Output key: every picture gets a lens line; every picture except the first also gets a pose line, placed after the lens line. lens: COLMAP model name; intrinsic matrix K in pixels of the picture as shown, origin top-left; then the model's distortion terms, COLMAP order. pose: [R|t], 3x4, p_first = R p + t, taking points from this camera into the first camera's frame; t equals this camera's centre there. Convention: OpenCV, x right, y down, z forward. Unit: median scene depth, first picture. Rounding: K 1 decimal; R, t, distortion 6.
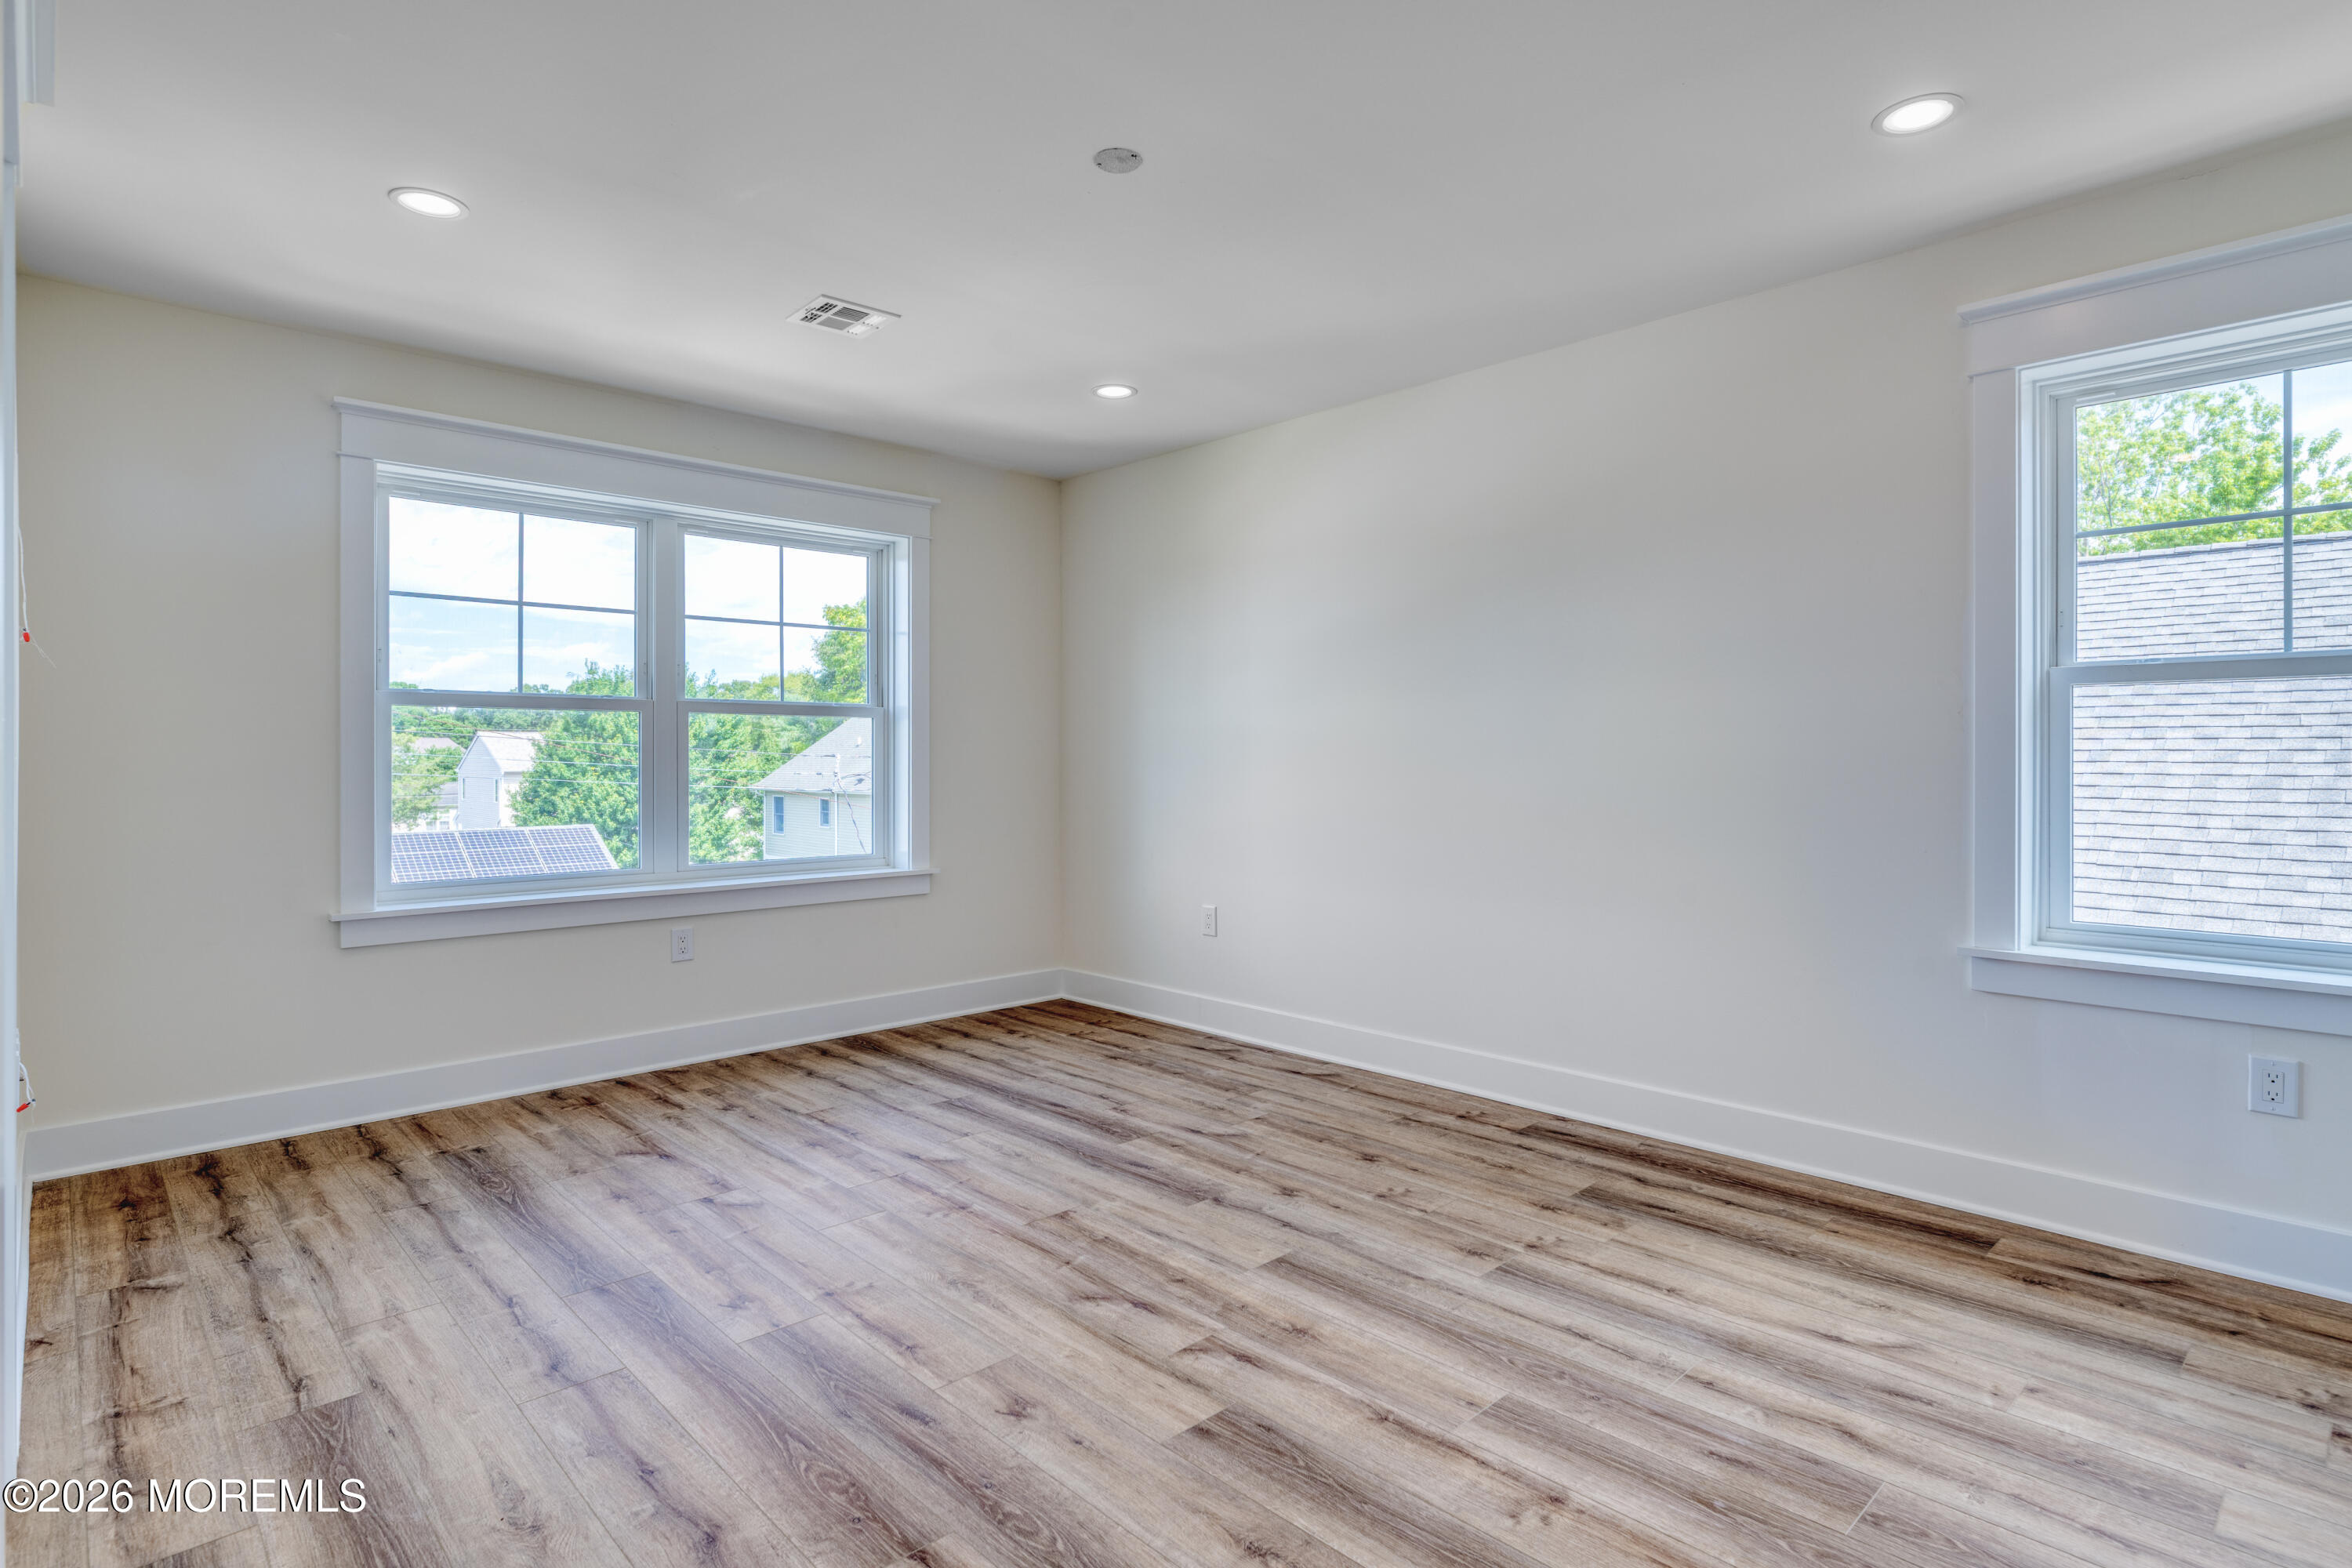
lens RADIAL K [[1208.4, 0, 1178.6], [0, 1208.4, 749.2], [0, 0, 1]] dist [-0.000115, 0.000050]
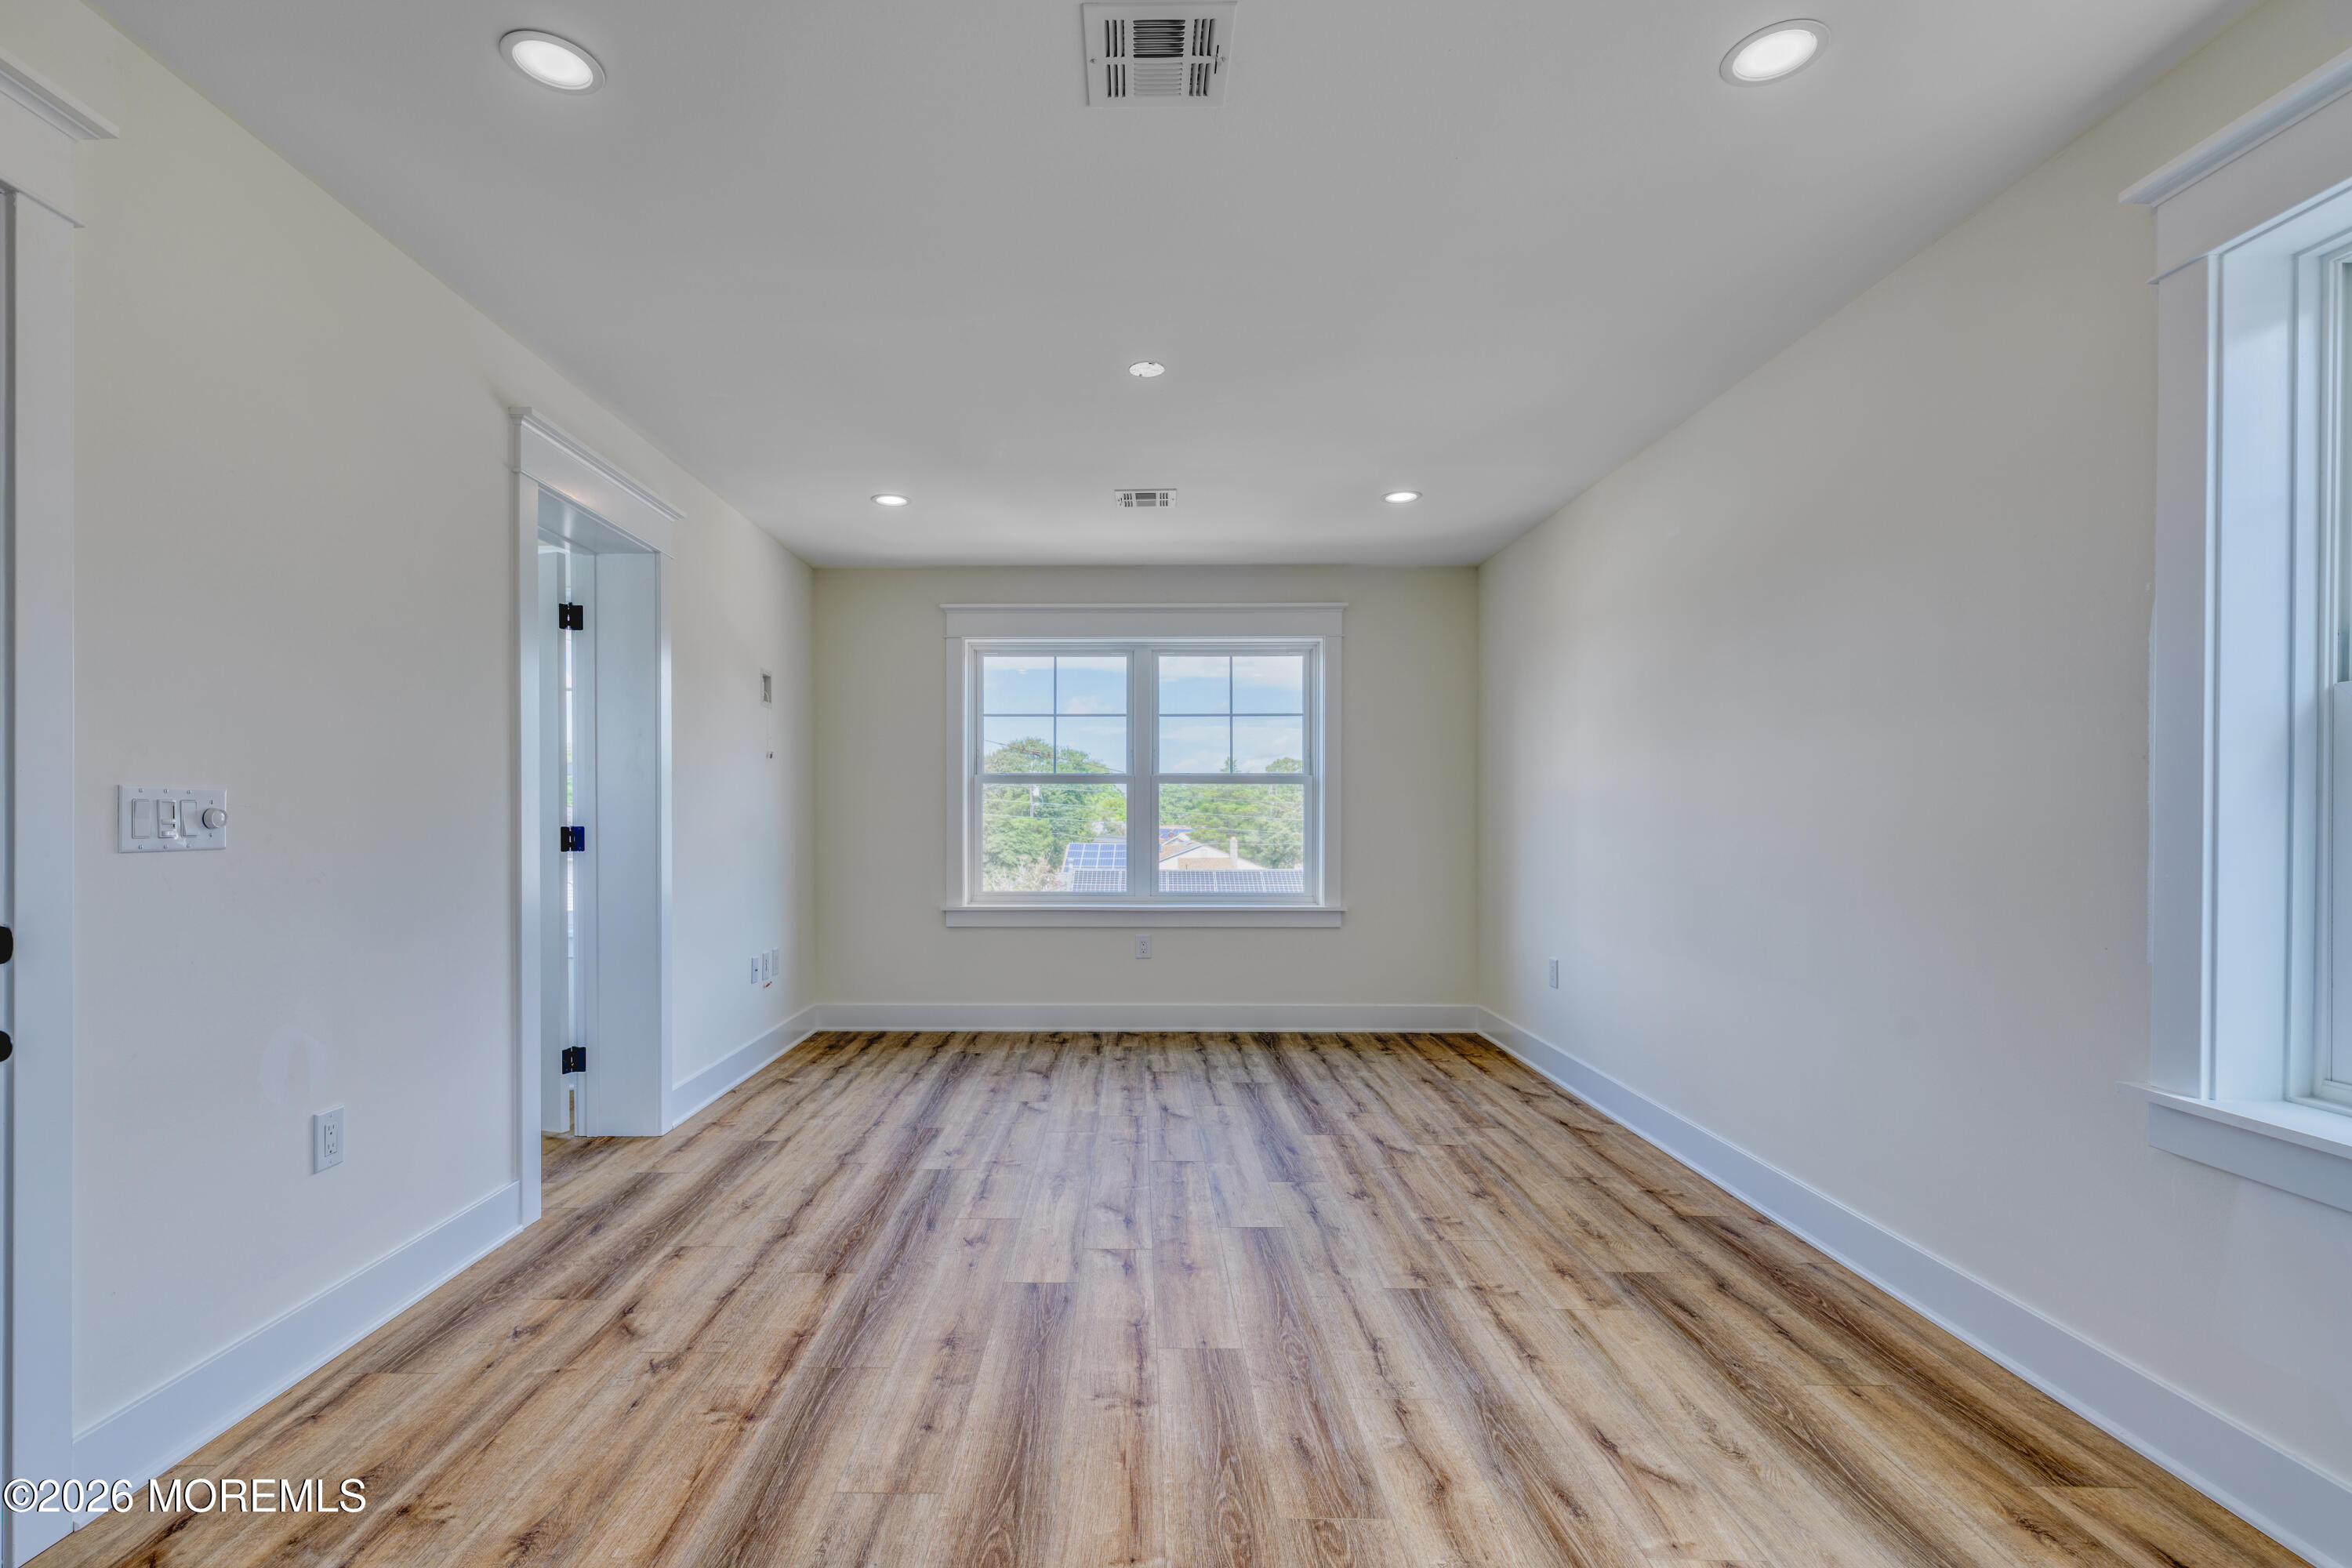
lens RADIAL K [[1120.3, 0, 1172.4], [0, 1120.3, 819.1], [0, 0, 1]] dist [-0.000484, 0.000127]
pose [[0.702315, 0.004855, -0.711849, 0.707680], [0.001560, 0.999964, 0.008359, -0.000189], [0.711864, -0.006981, 0.702282, 0.124438]]
